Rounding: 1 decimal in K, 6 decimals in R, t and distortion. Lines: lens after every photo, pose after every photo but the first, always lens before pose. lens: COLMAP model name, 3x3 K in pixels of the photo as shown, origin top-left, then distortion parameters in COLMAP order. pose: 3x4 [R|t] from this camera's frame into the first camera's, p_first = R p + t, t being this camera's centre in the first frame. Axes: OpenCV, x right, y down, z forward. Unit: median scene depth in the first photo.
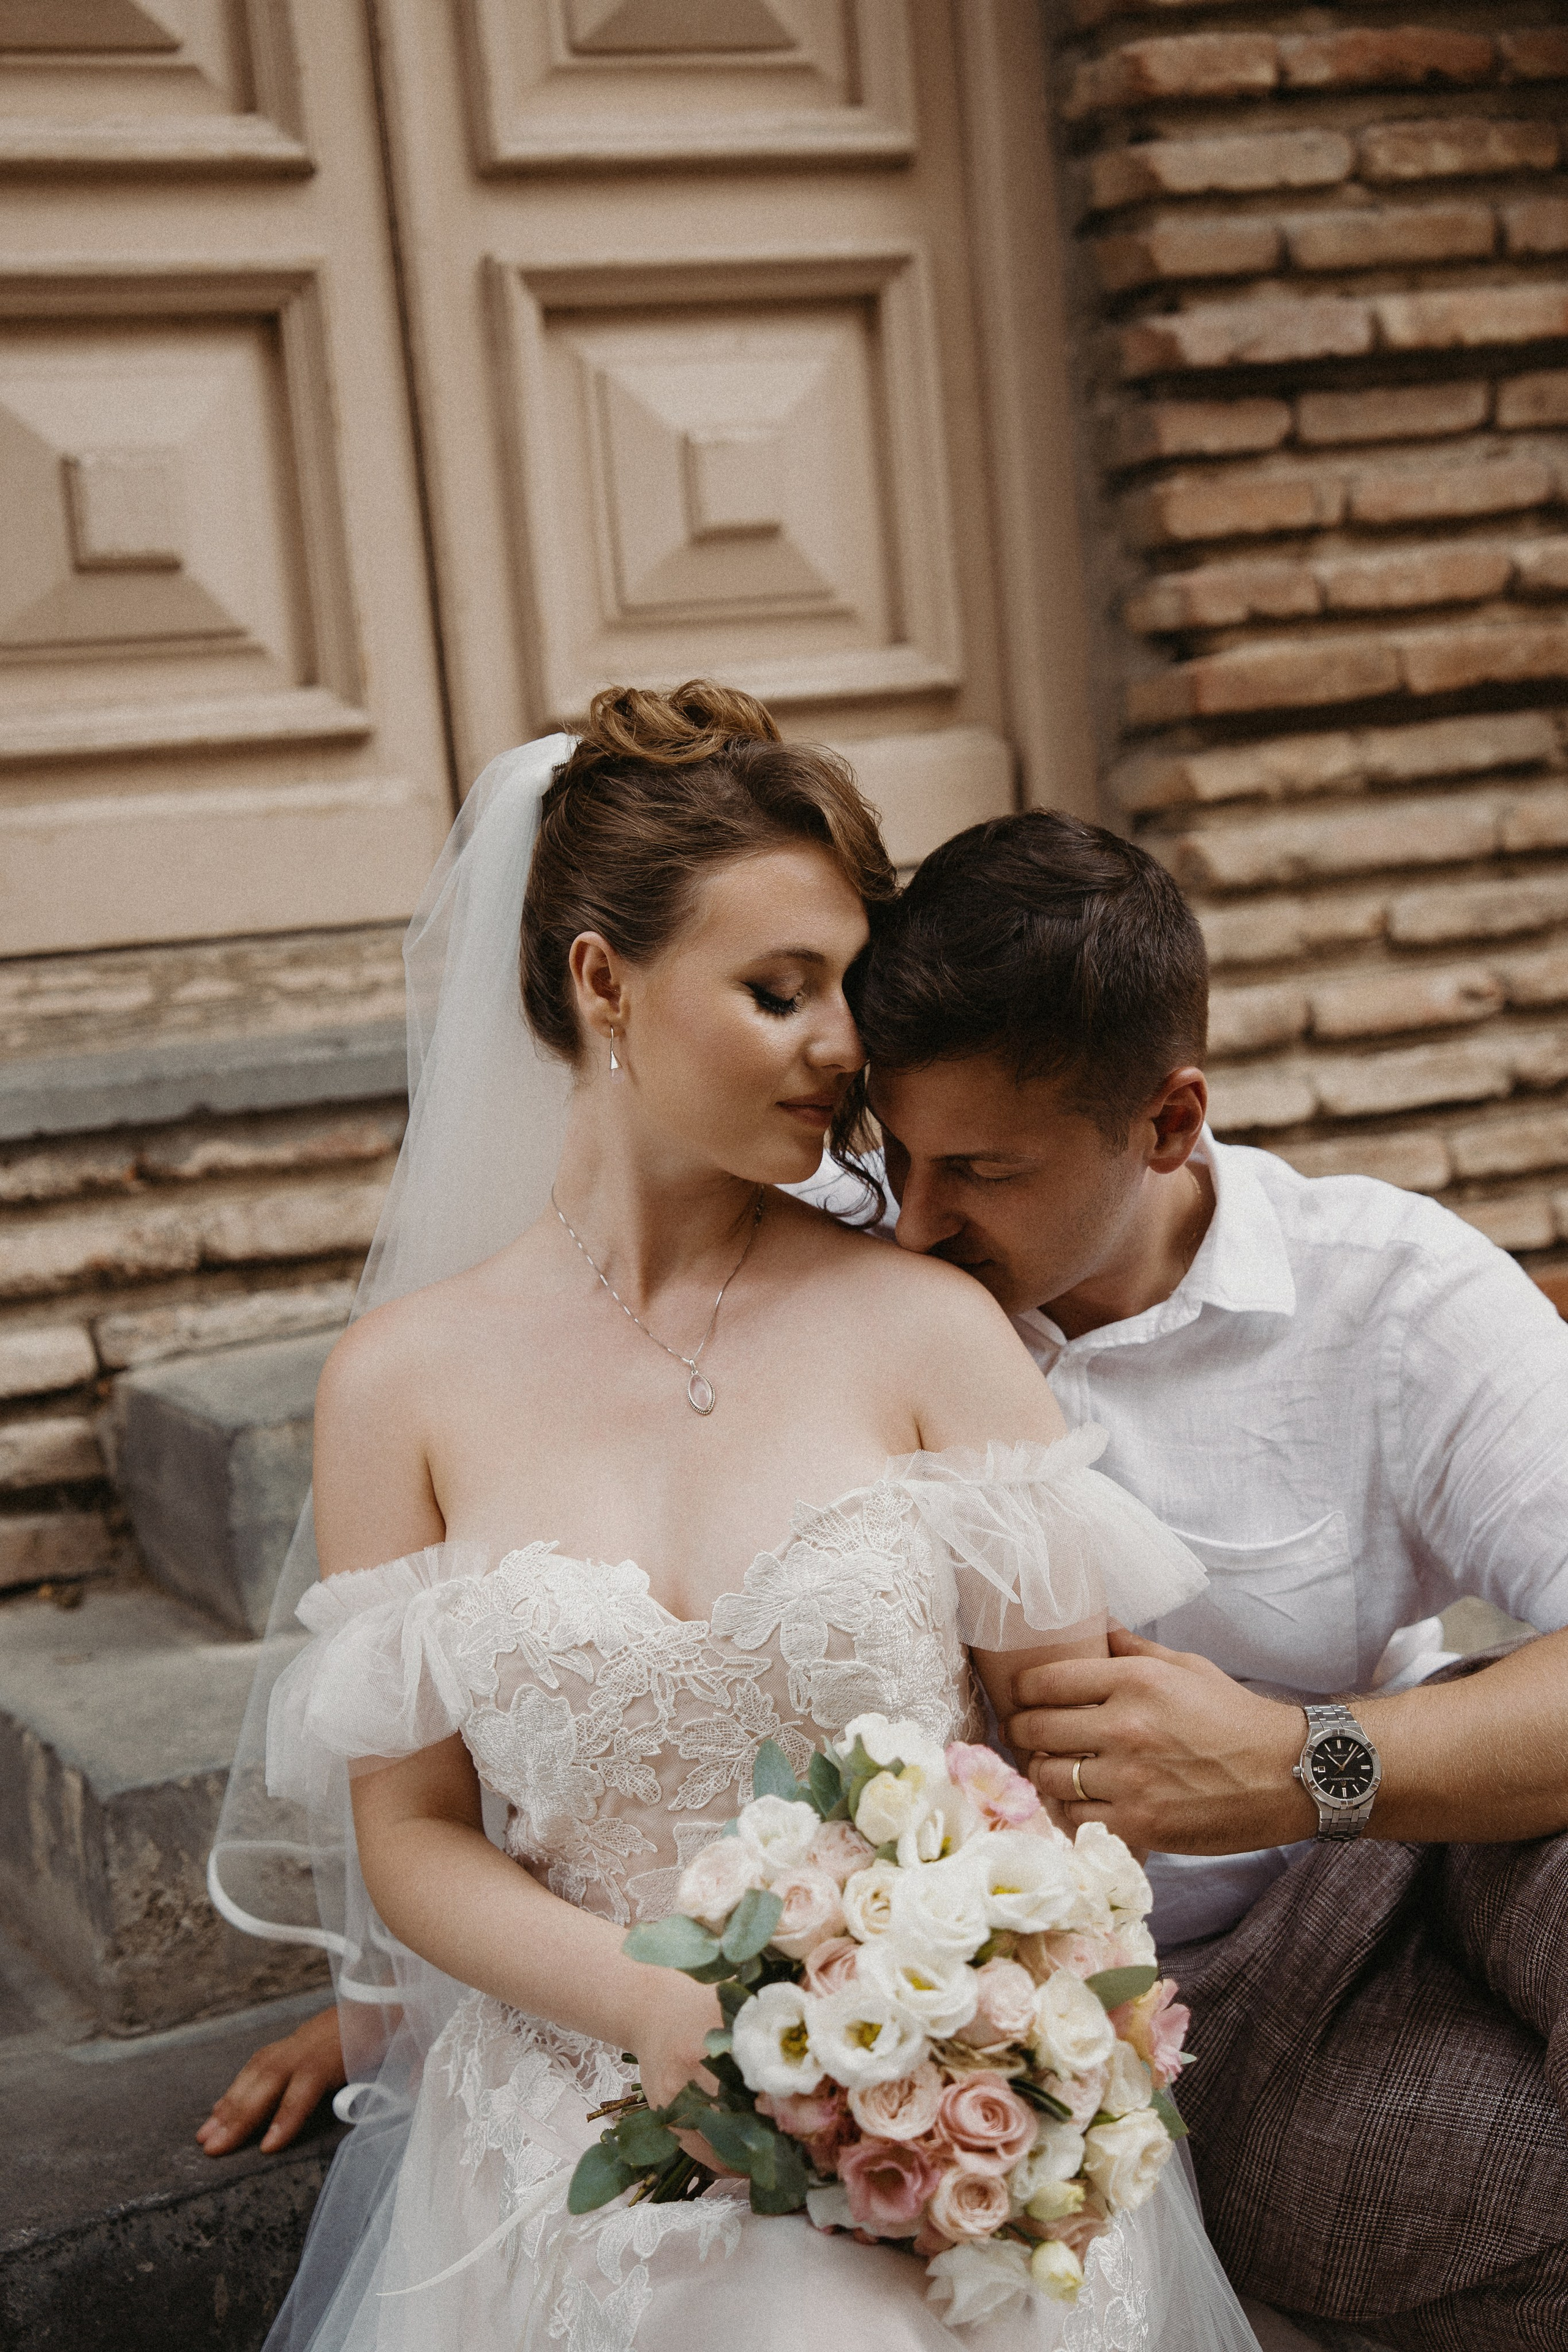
lens RADIAL K [[4164.0, 0, 786.5], [0, 4164.0, 1178.8], [0, 0, 1]] dist [0.310554, 0.000000]
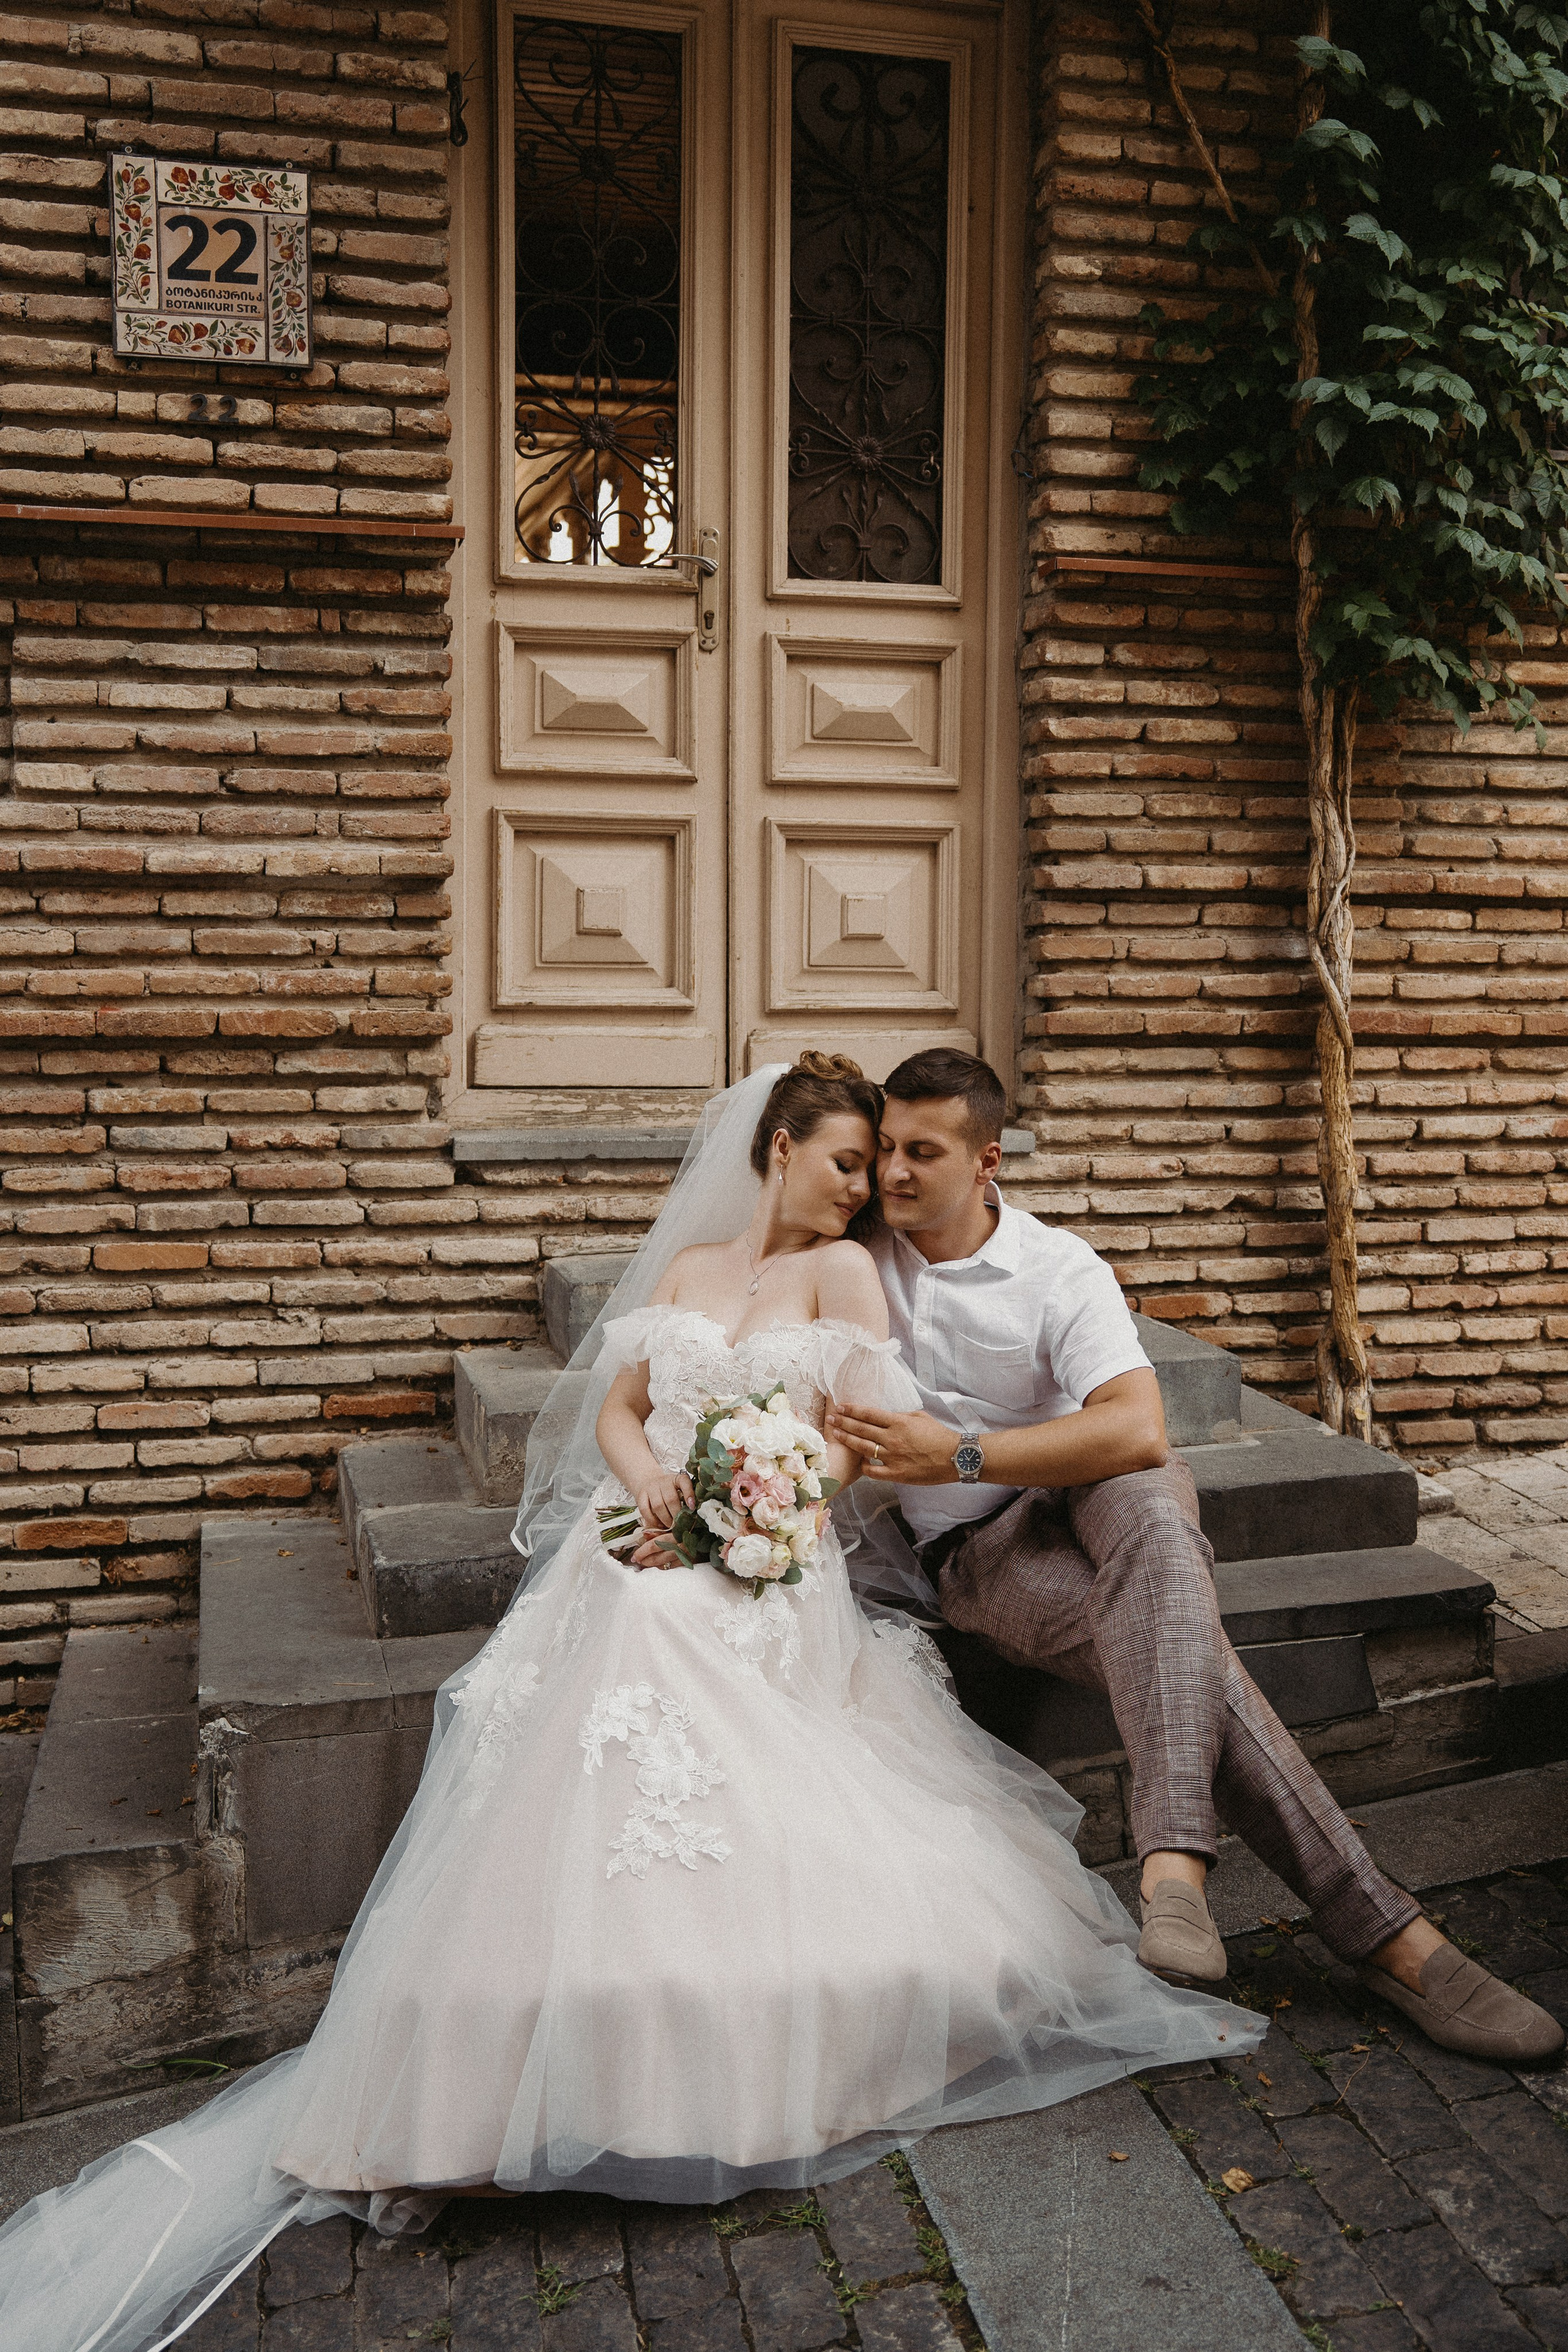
lens RADIAL K [[2294.0, 0, 782.0], [0, 2294.0, 1179.1], [0, 0, 1]] dist [-0.000148, 0.000000]
pose [[0.978991, 0.110902, -0.171107, 0.180725], [-0.113306, 0.993551, -0.004320, -0.009147], [0.169524, 0.023616, 0.985243, -0.273025]]
